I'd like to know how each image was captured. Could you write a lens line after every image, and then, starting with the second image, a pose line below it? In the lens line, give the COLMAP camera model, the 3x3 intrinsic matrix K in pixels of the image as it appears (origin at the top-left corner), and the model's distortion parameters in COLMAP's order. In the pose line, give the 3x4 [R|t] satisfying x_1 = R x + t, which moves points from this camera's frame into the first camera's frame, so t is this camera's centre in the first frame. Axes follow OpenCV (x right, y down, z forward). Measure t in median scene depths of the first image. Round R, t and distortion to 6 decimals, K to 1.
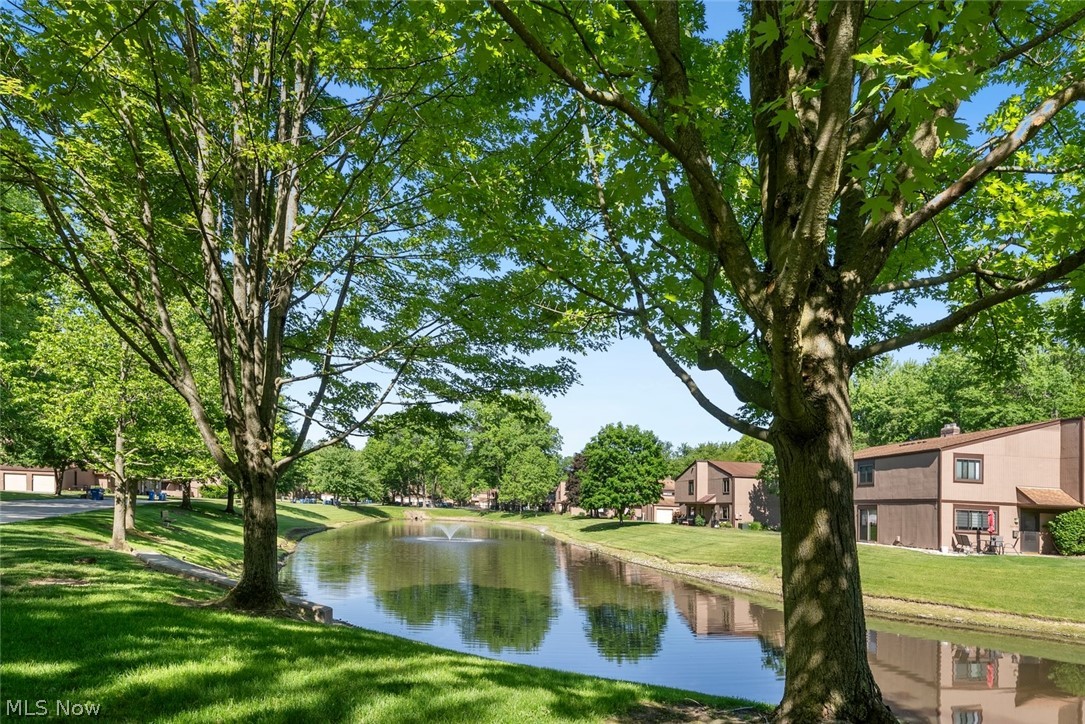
lens RADIAL K [[618.2, 0, 542.5], [0, 618.2, 403.3], [0, 0, 1]] dist [0.002865, -0.000407]
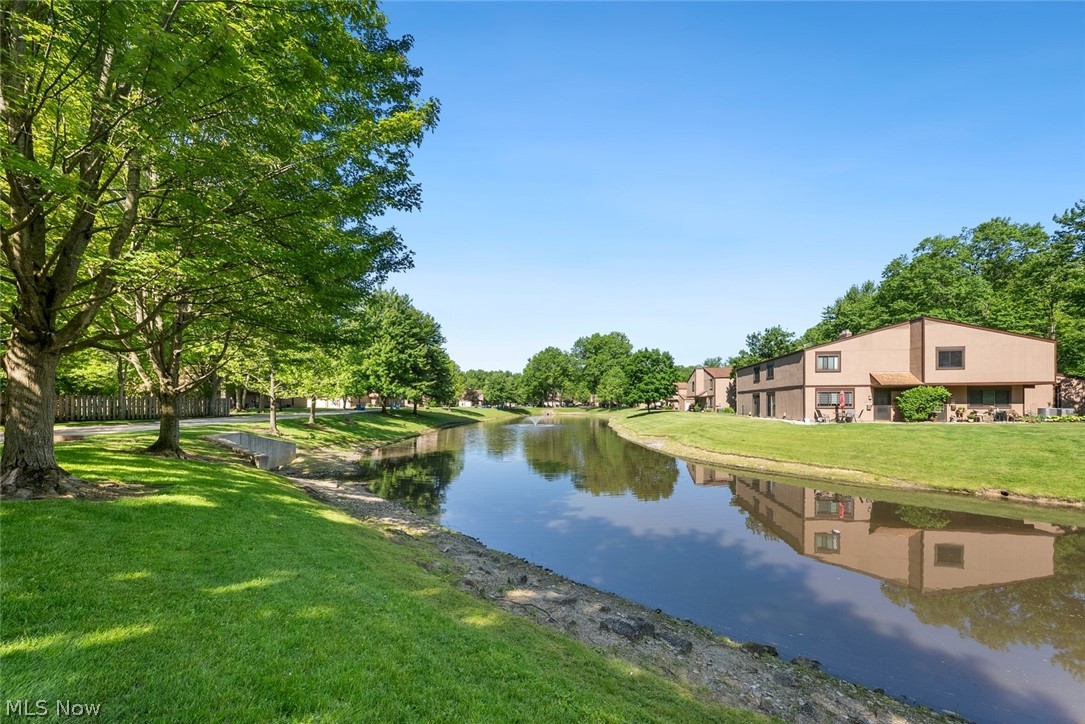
lens RADIAL K [[383.7, 0, 547.5], [0, 383.7, 339.2], [0, 0, 1]] dist [-0.000499, -0.000095]
pose [[0.964047, -0.087349, -0.250963, 0.173551], [0.085352, 0.996172, -0.018854, 0.009649], [0.251650, -0.003244, 0.967813, 0.003973]]
